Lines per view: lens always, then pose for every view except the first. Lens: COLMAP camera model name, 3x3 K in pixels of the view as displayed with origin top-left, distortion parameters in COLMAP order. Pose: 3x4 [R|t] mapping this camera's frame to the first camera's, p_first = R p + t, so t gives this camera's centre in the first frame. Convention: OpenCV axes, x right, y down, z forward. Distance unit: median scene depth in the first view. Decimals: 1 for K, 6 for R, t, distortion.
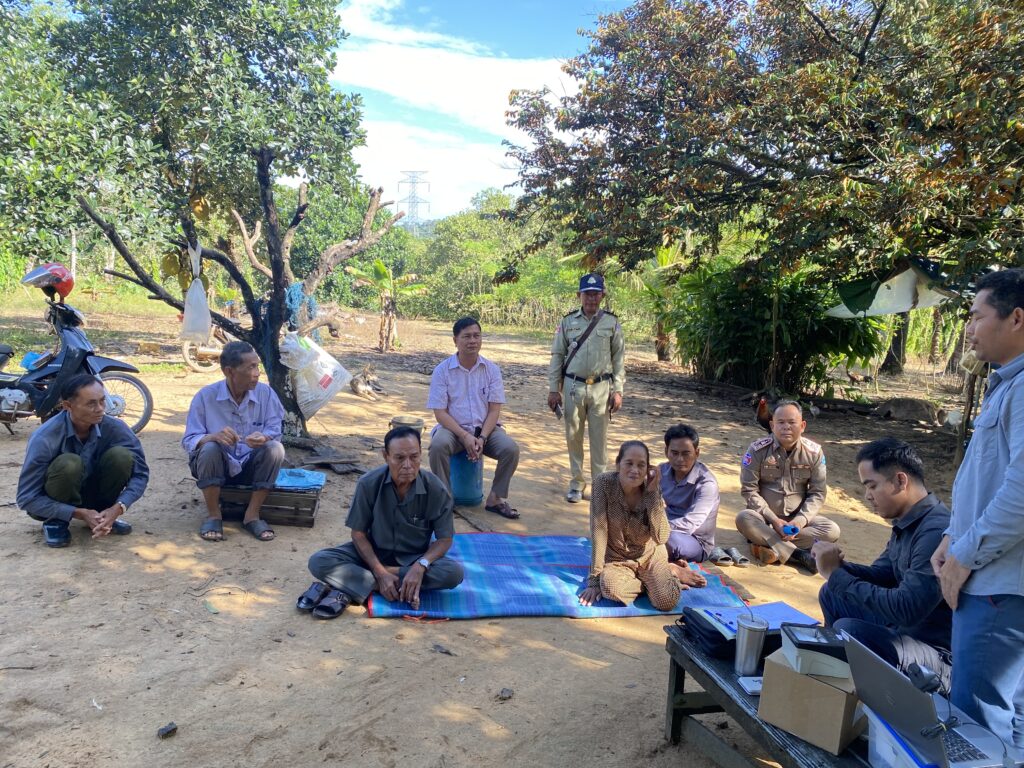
lens RADIAL K [[789.3, 0, 508.3], [0, 789.3, 381.4], [0, 0, 1]] dist [0.030489, -0.032651]
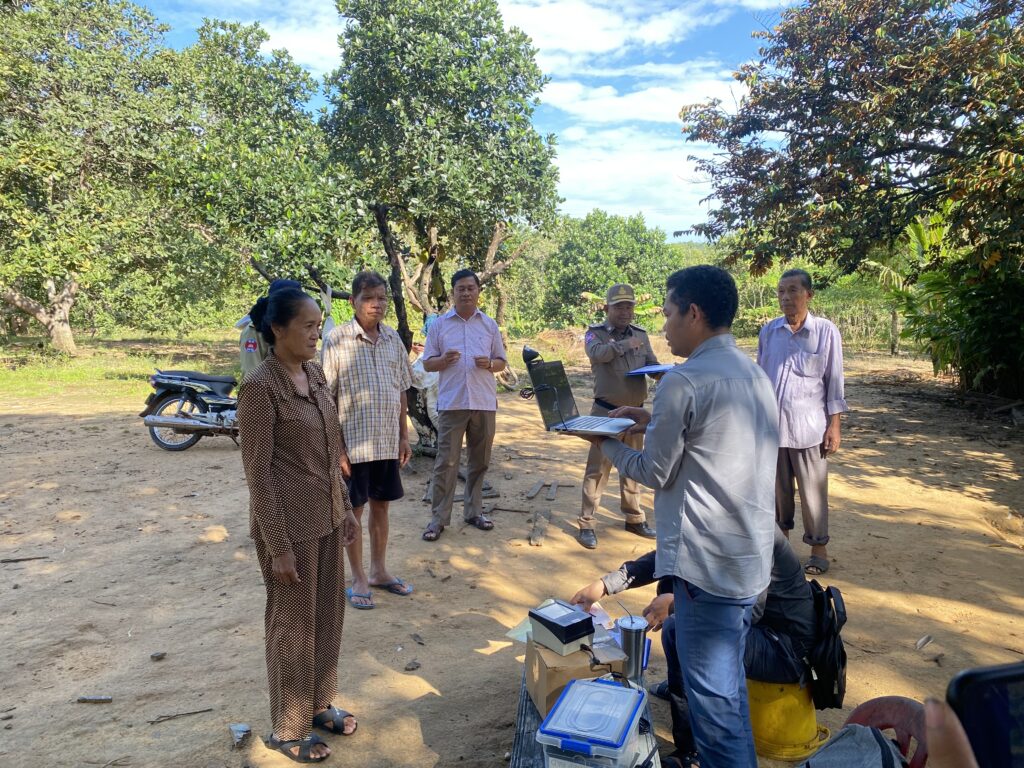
lens RADIAL K [[789.3, 0, 516.1], [0, 789.3, 387.8], [0, 0, 1]] dist [0.030489, -0.032651]
pose [[0.922594, -0.029043, -0.384679, 0.186429], [0.021659, 0.999489, -0.023515, 0.008065], [0.385165, 0.013363, 0.922751, -0.005586]]
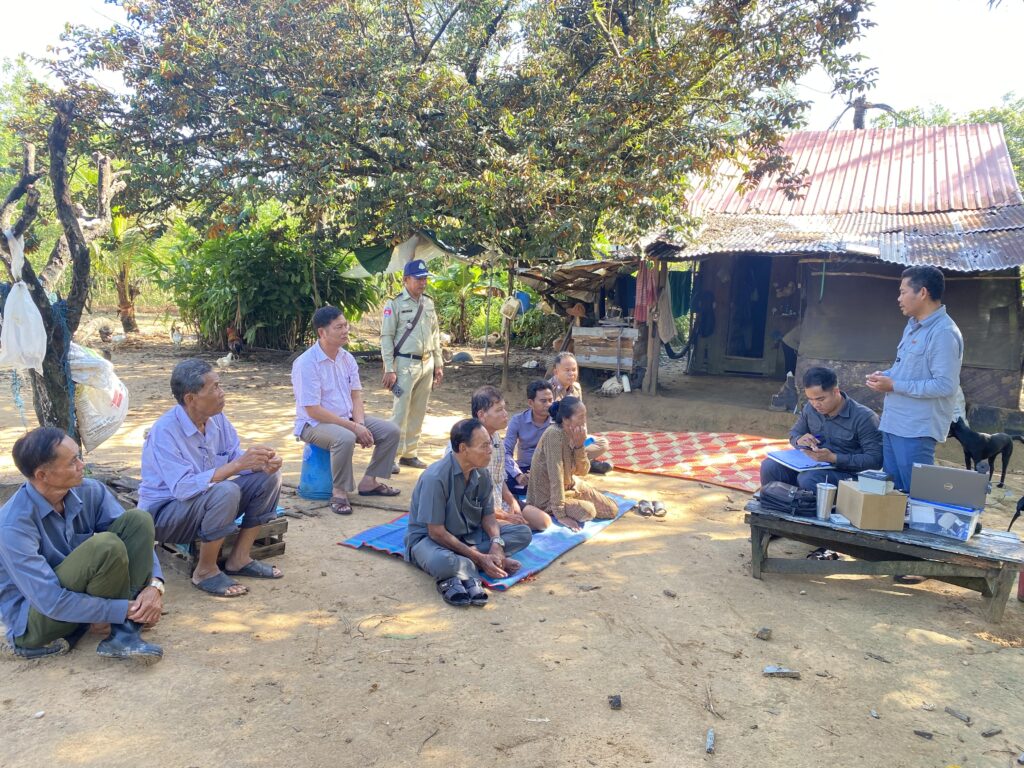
lens RADIAL K [[789.3, 0, 517.5], [0, 789.3, 393.2], [0, 0, 1]] dist [0.030489, -0.032651]
pose [[0.653506, -0.157255, 0.740406, -0.361057], [0.099991, 0.987544, 0.121488, -0.040797], [-0.750288, -0.005359, 0.661090, 0.104082]]
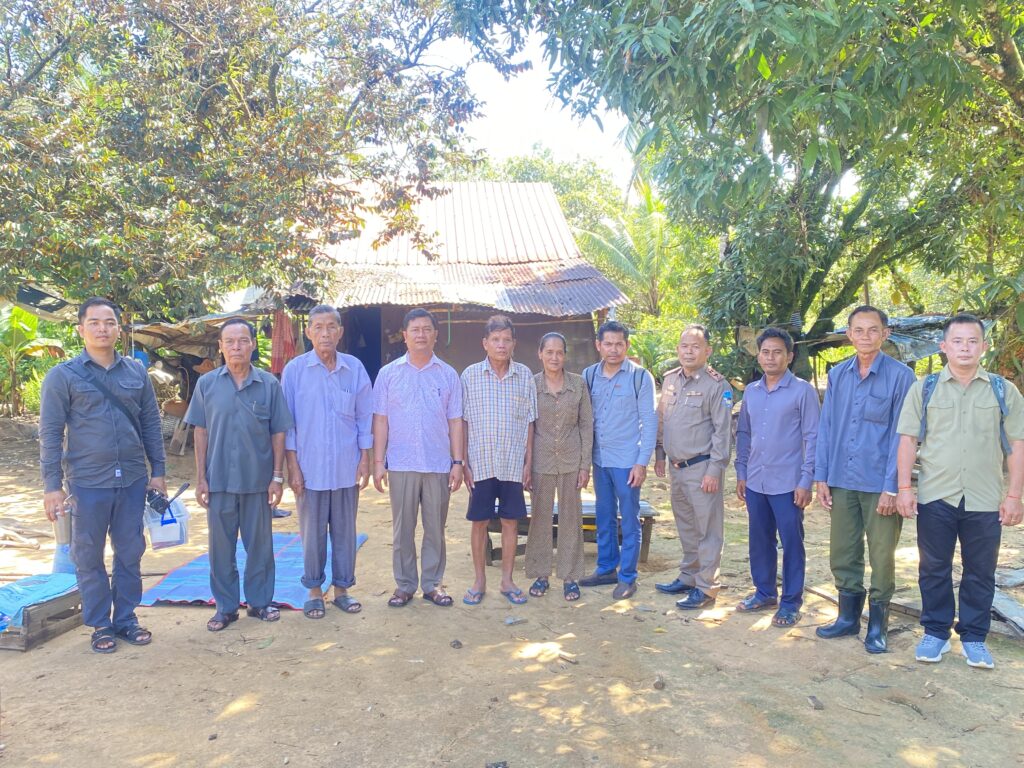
lens RADIAL K [[875.8, 0, 507.1], [0, 875.8, 389.8], [0, 0, 1]] dist [0.012286, 0.001175]
pose [[0.214038, -0.138171, 0.967004, -0.564790], [0.130394, 0.985127, 0.111899, -0.068540], [-0.968083, 0.102141, 0.228871, 0.135367]]
